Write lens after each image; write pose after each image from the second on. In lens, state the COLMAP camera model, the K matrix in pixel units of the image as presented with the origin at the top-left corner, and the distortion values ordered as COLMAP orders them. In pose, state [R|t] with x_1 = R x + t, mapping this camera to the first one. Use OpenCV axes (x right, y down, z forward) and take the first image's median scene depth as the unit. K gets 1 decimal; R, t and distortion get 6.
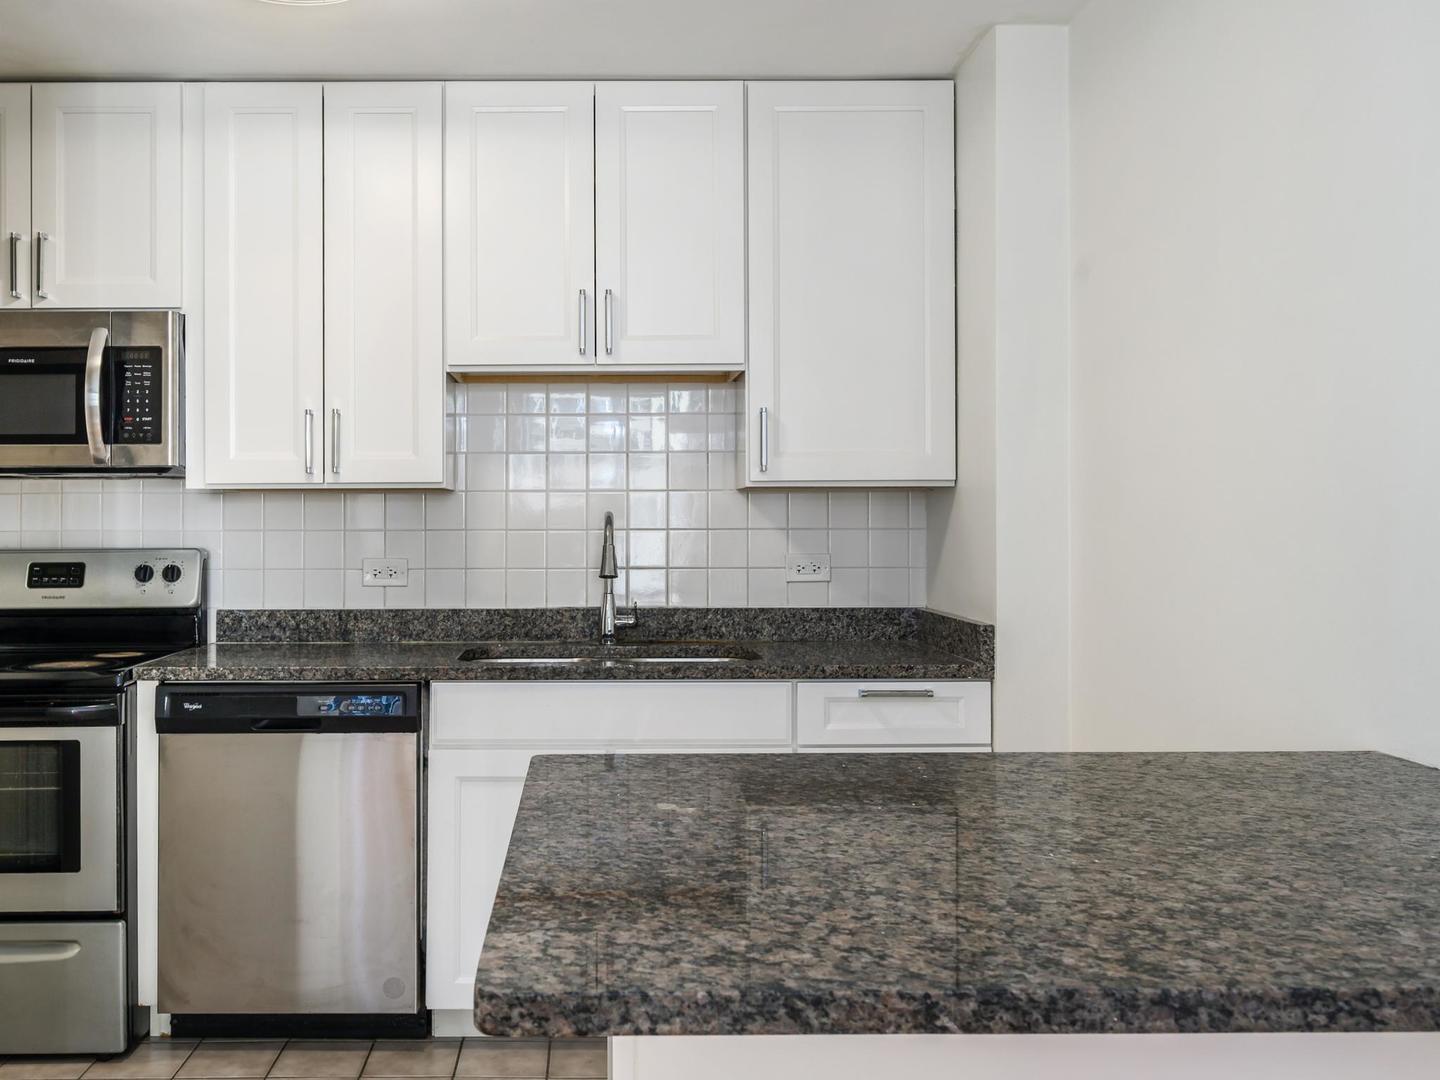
lens RADIAL K [[1361.7, 0, 715.8], [0, 1361.7, 534.2], [0, 0, 1]] dist [-0.018356, 0.021651]
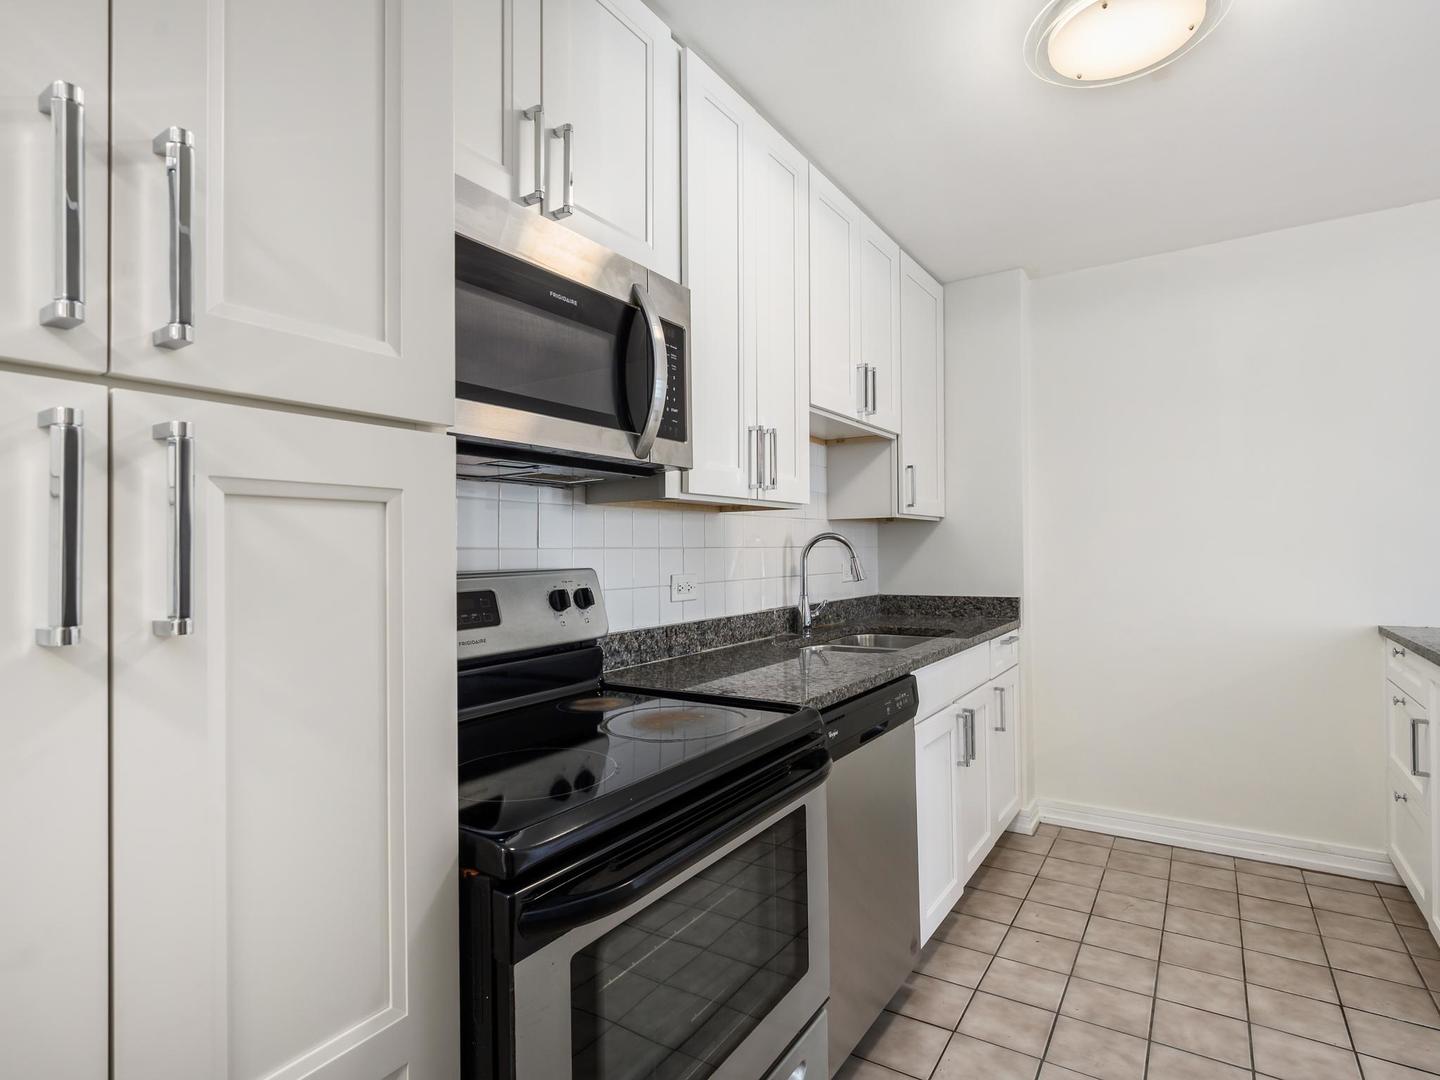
lens RADIAL K [[750.3, 0, 719.0], [0, 750.3, 547.1], [0, 0, 1]] dist [-0.000075, -0.000017]
pose [[0.545381, -0.000759, 0.838188, -0.759418], [0.019562, 0.999739, -0.011823, 0.004762], [-0.837960, 0.022845, 0.545254, 0.700957]]
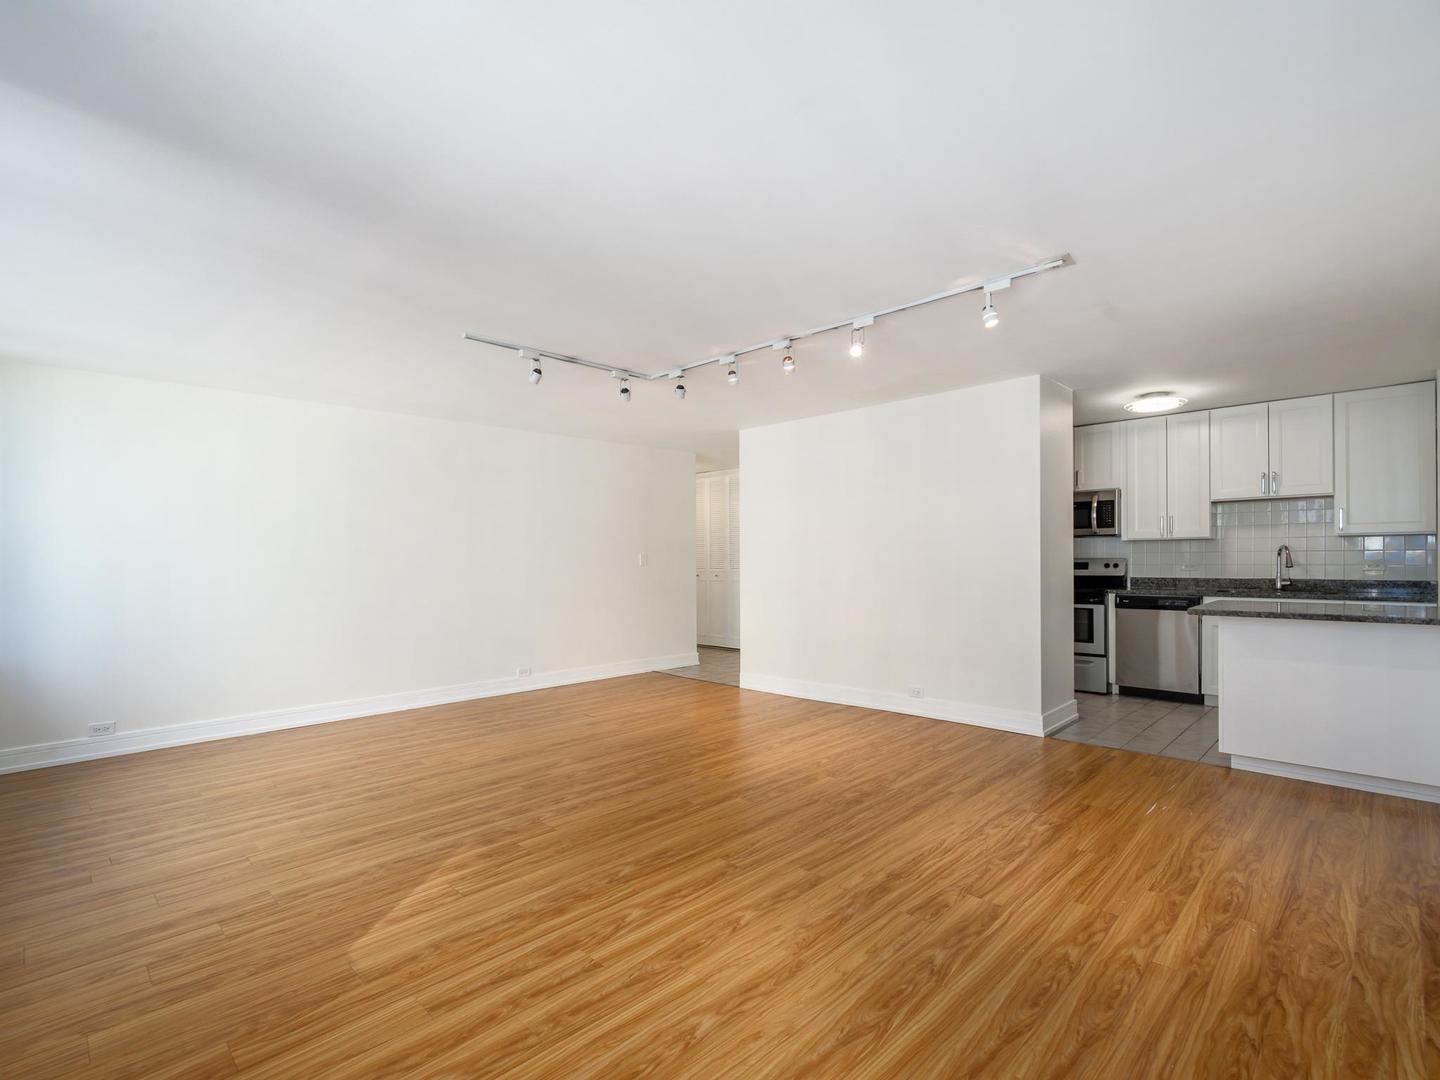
lens RADIAL K [[720.4, 0, 723.6], [0, 720.4, 557.3], [0, 0, 1]] dist [-0.001296, 0.000563]
pose [[0.669742, -0.002058, -0.742591, 0.275448], [-0.001151, 0.999992, -0.003809, 0.016564], [0.742593, 0.003406, 0.669735, -0.926486]]
